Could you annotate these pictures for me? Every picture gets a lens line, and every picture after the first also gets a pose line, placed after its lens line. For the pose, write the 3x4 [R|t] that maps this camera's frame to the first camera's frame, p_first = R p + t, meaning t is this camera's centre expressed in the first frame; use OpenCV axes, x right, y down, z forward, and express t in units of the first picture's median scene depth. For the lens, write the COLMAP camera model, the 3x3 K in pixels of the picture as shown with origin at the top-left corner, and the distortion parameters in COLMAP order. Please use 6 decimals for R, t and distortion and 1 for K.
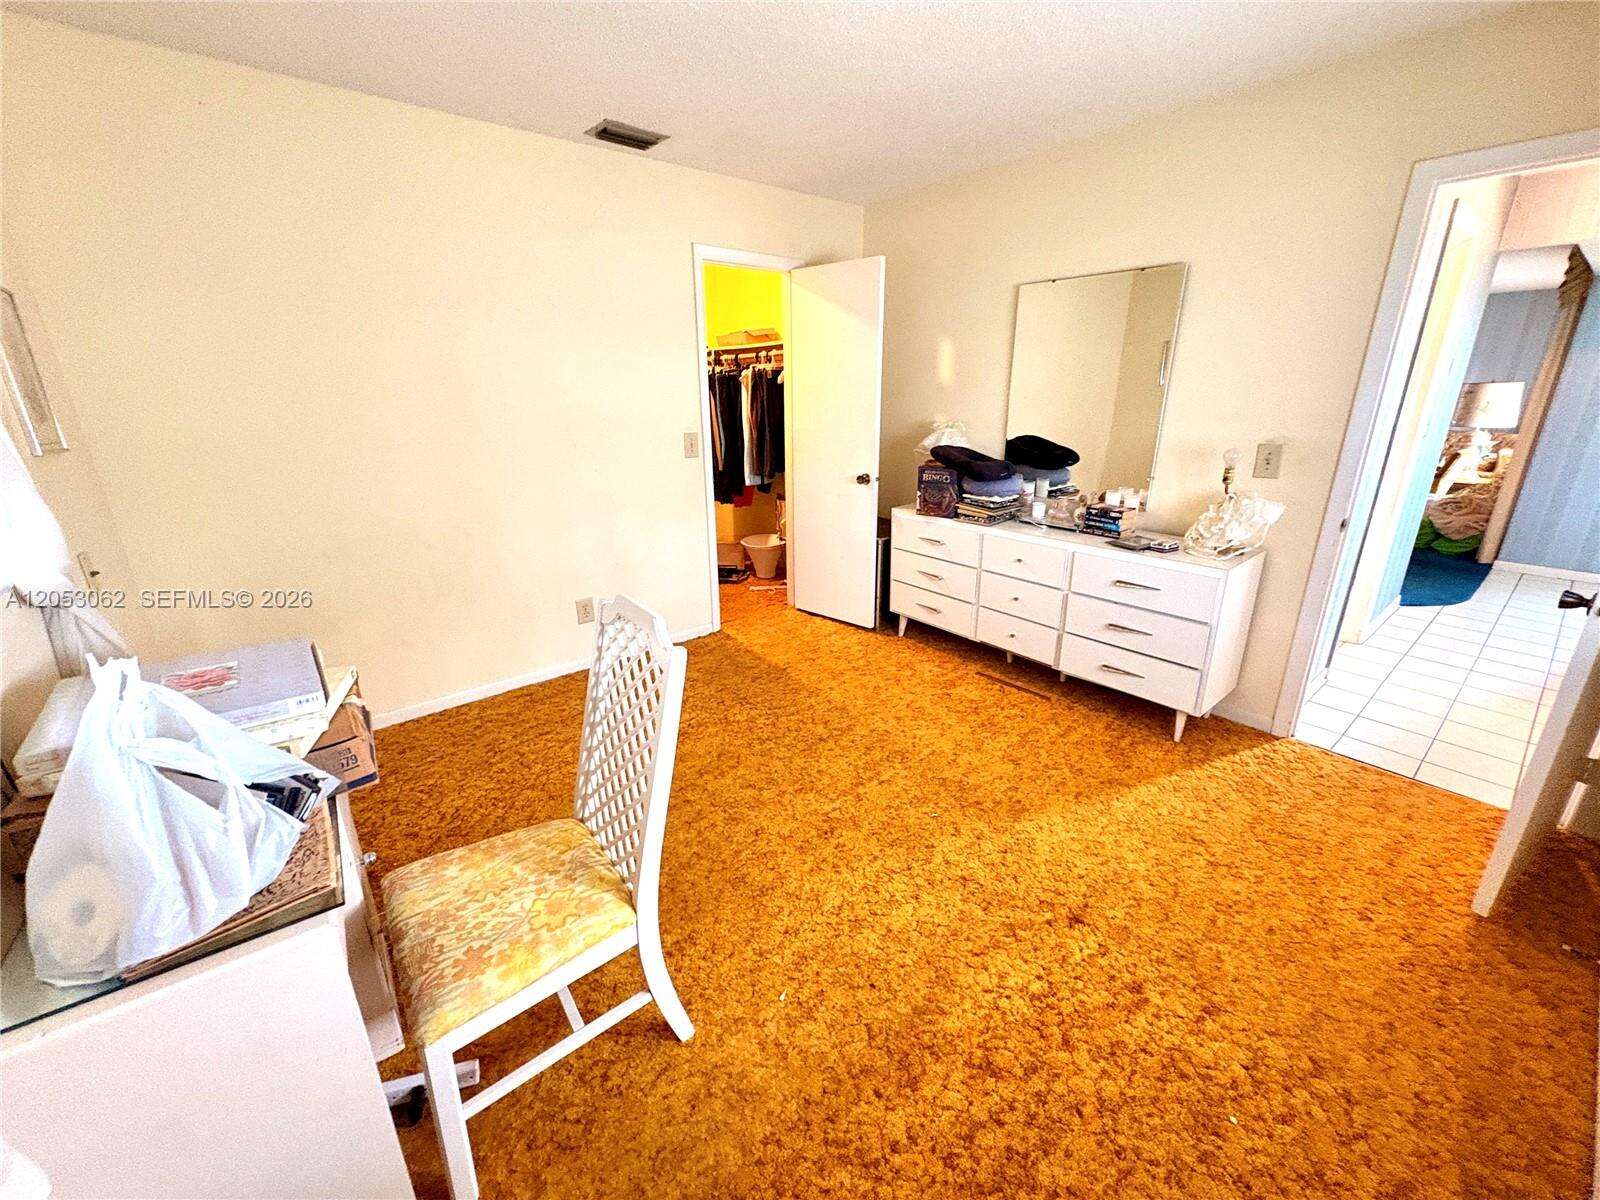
lens RADIAL K [[635.7, 0, 798.4], [0, 635.7, 596.6], [0, 0, 1]] dist [-0.003970, 0.000567]
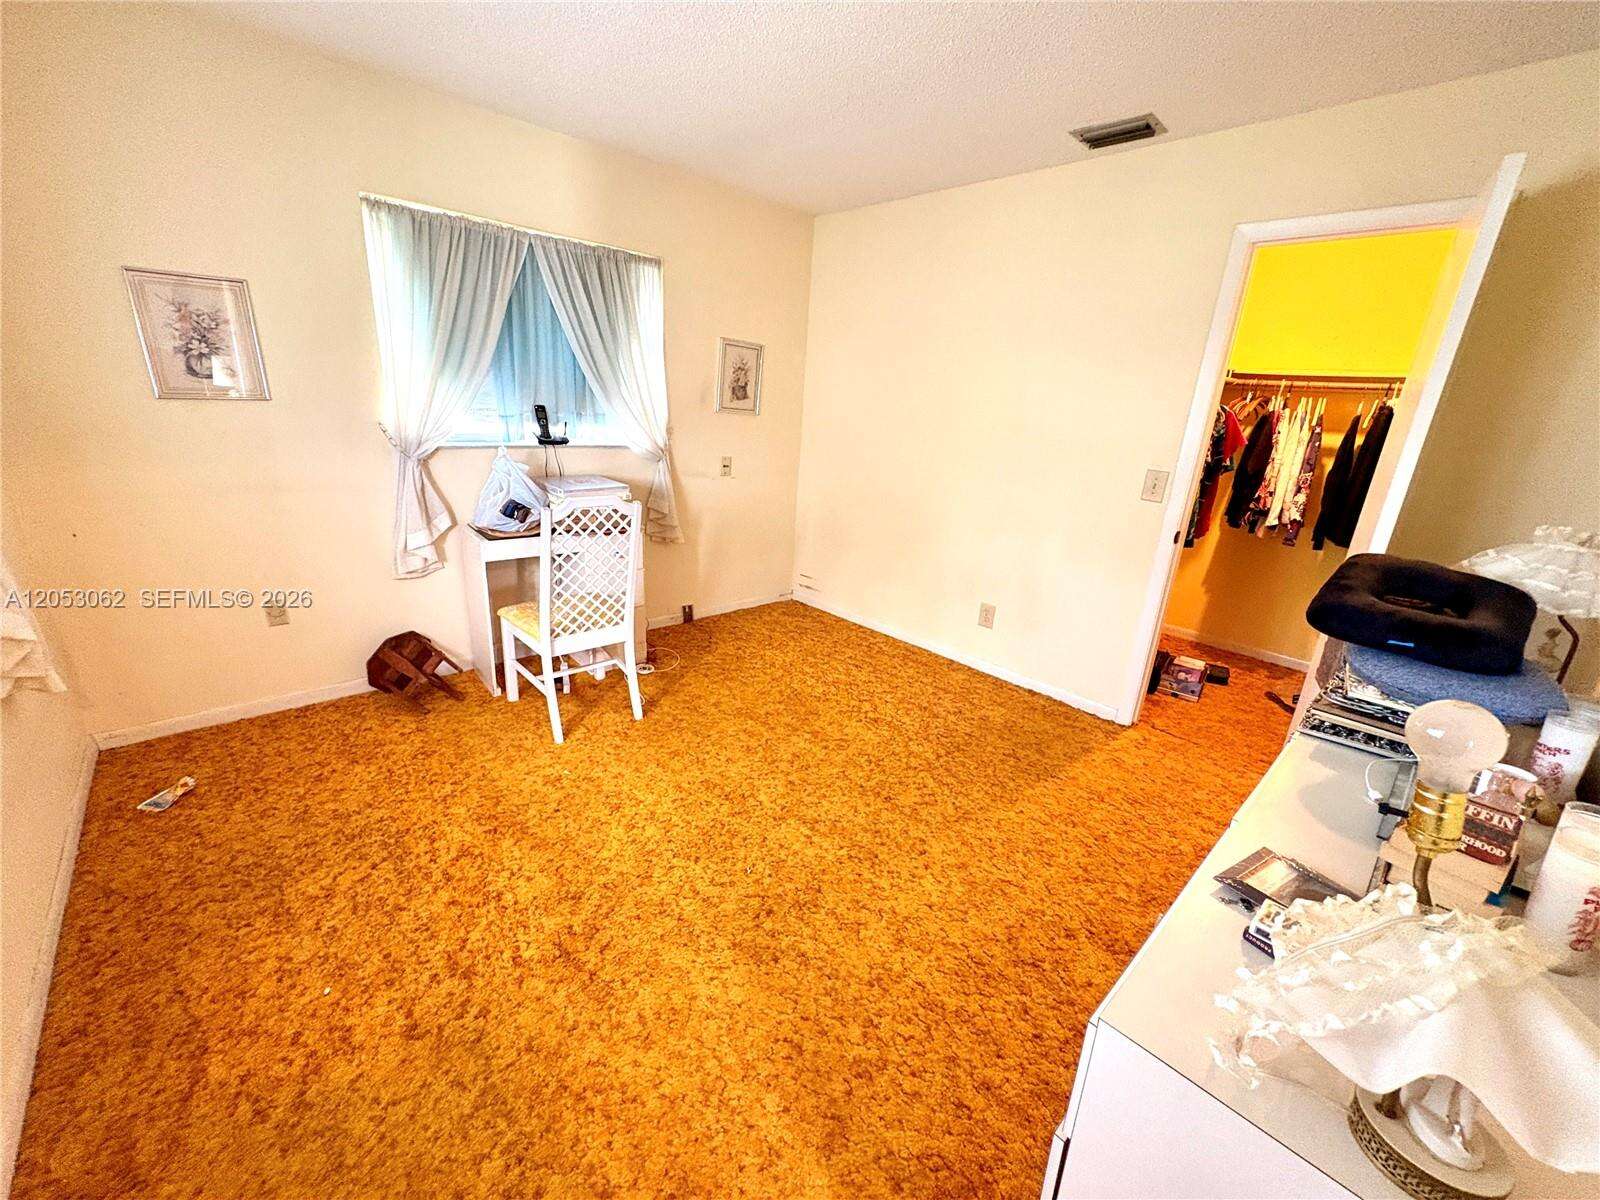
lens RADIAL K [[635.7, 0, 798.7], [0, 635.7, 593.4], [0, 0, 1]] dist [-0.003970, 0.000567]
pose [[0.061026, 0.309425, -0.948964, 0.961563], [-0.373026, 0.888916, 0.265857, -0.264313], [0.925812, 0.337764, 0.169670, 0.808824]]
